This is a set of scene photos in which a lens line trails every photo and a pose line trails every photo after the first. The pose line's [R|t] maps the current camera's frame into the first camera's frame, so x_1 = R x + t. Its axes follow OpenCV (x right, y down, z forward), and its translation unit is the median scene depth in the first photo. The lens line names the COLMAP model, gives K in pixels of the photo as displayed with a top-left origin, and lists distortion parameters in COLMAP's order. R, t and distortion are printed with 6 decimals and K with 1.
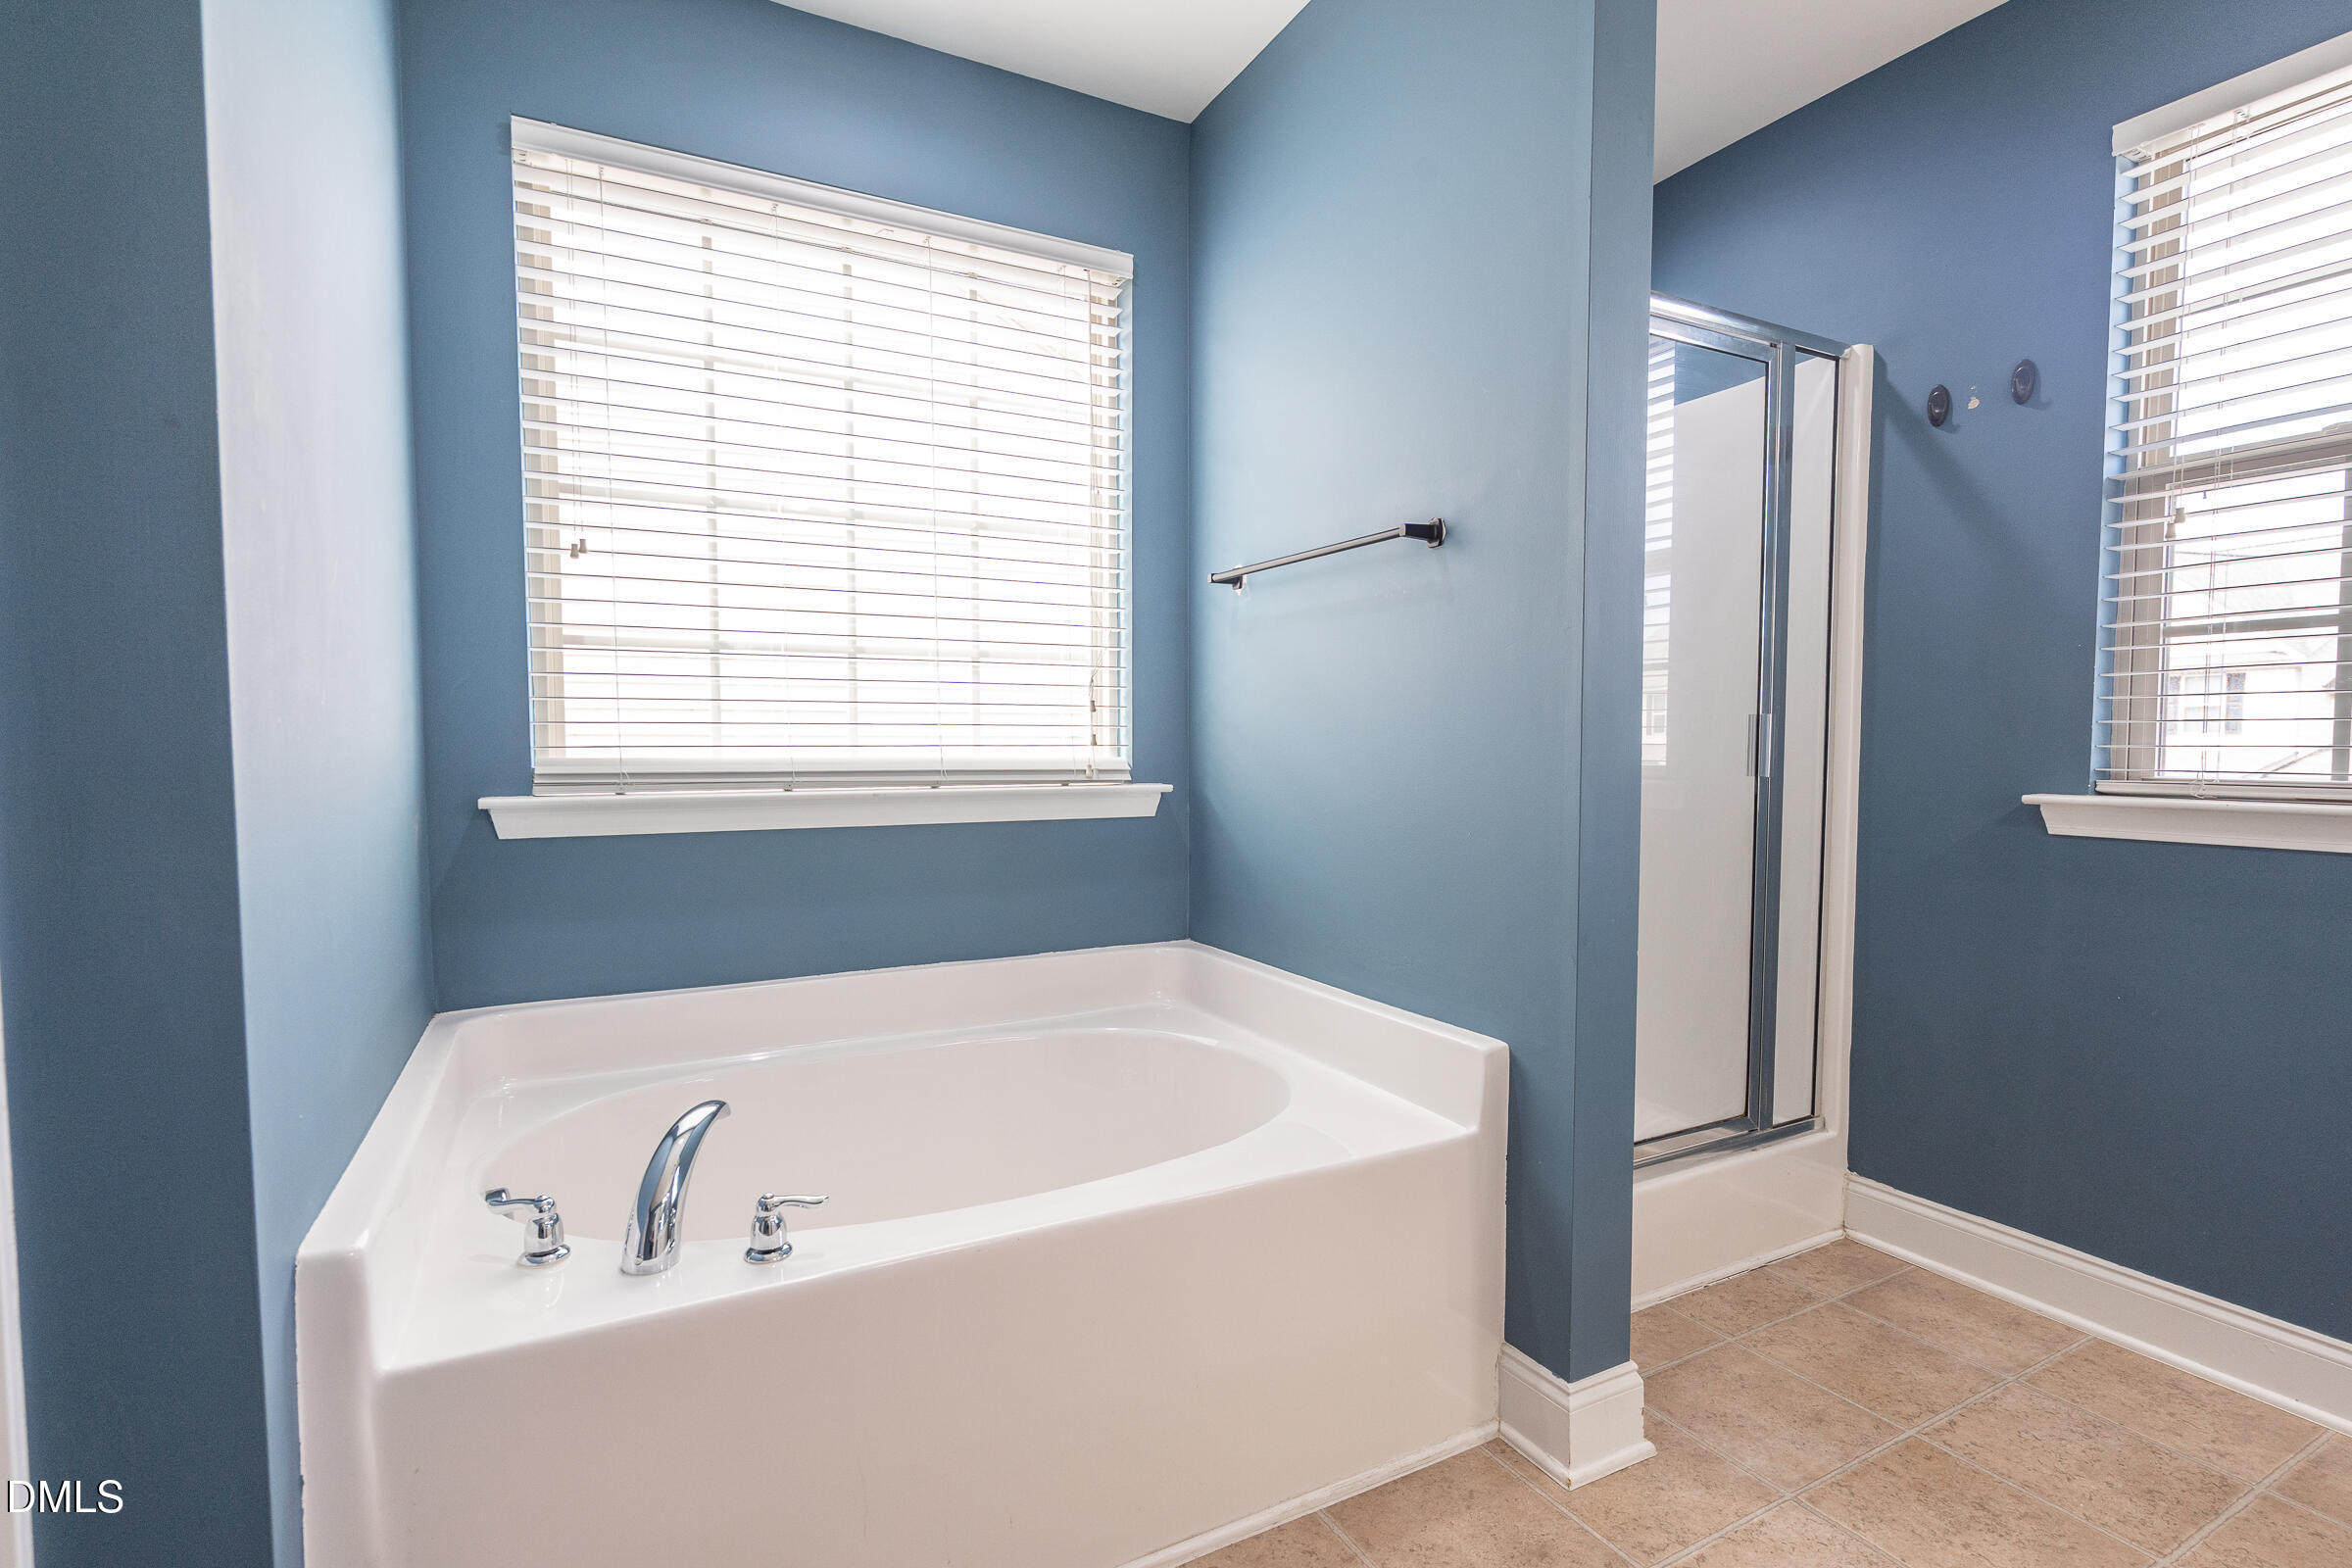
lens RADIAL K [[1084.1, 0, 1136.7], [0, 1084.1, 796.2], [0, 0, 1]] dist [0.000150, -0.000544]
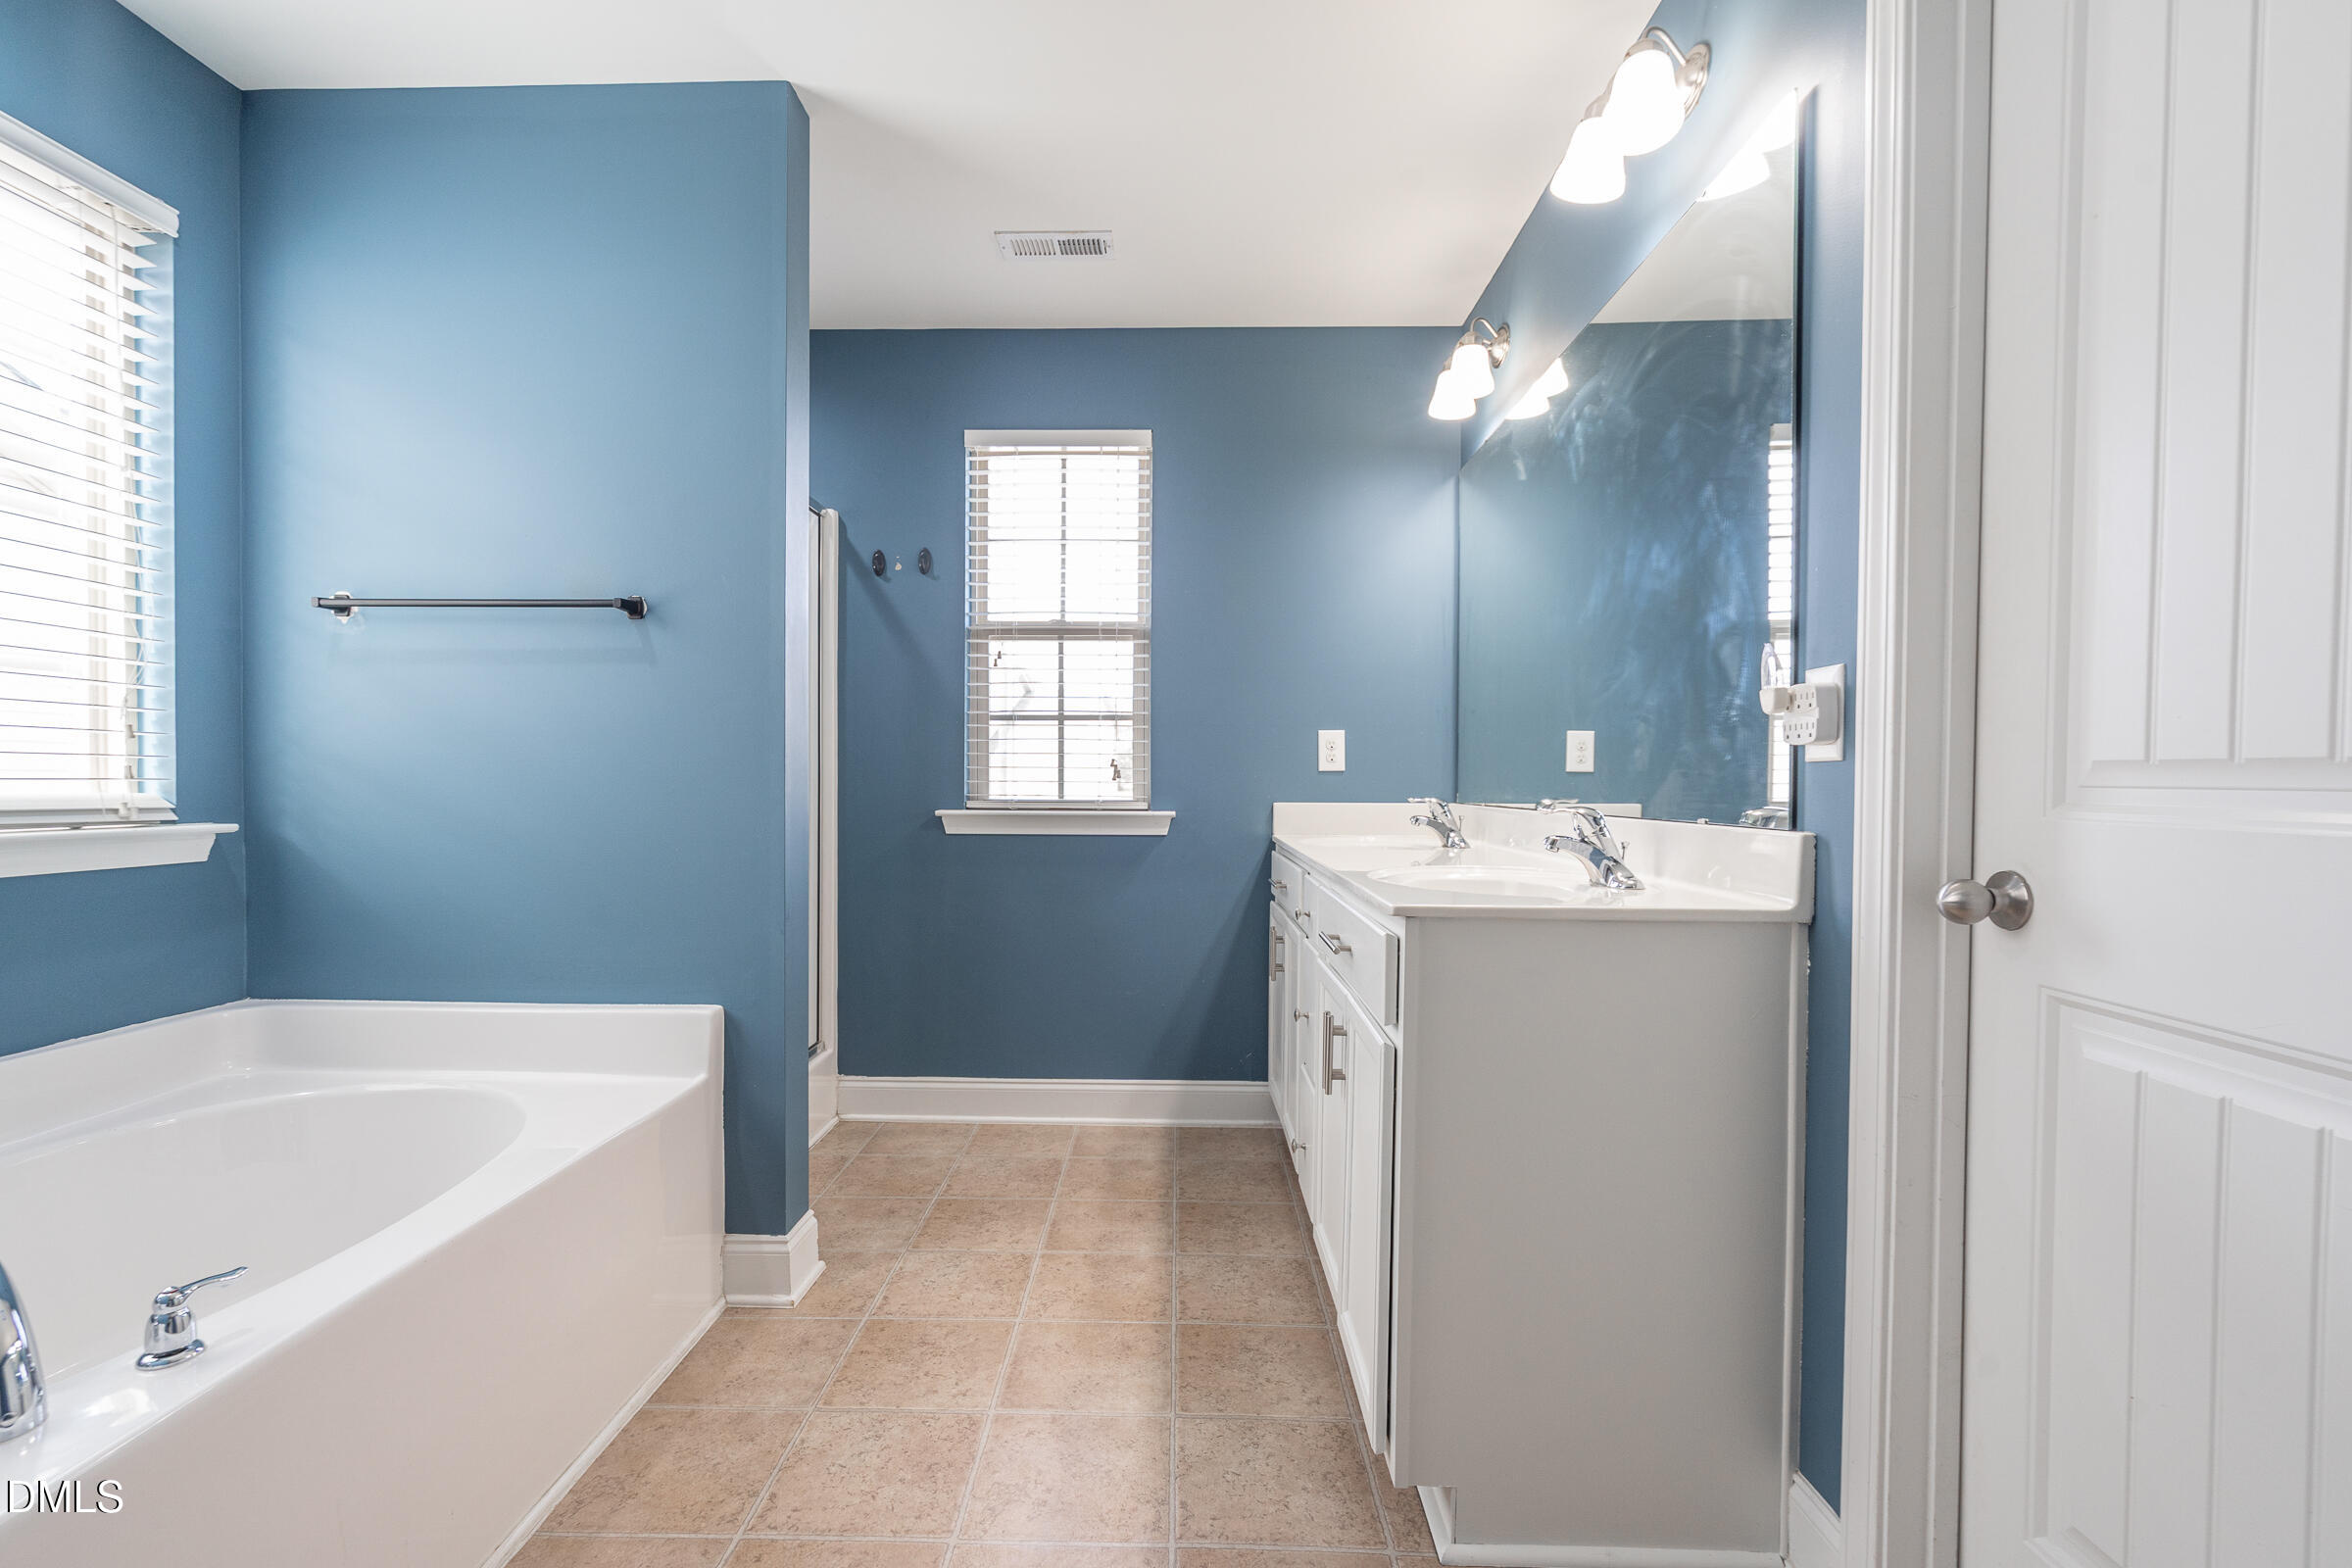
lens RADIAL K [[1084.1, 0, 1136.7], [0, 1084.1, 796.2], [0, 0, 1]] dist [0.000150, -0.000544]
pose [[0.495096, -0.010692, 0.868773, -0.484030], [0.038501, 0.999212, -0.009644, 0.004685], [-0.867985, 0.038224, 0.495117, -0.089898]]
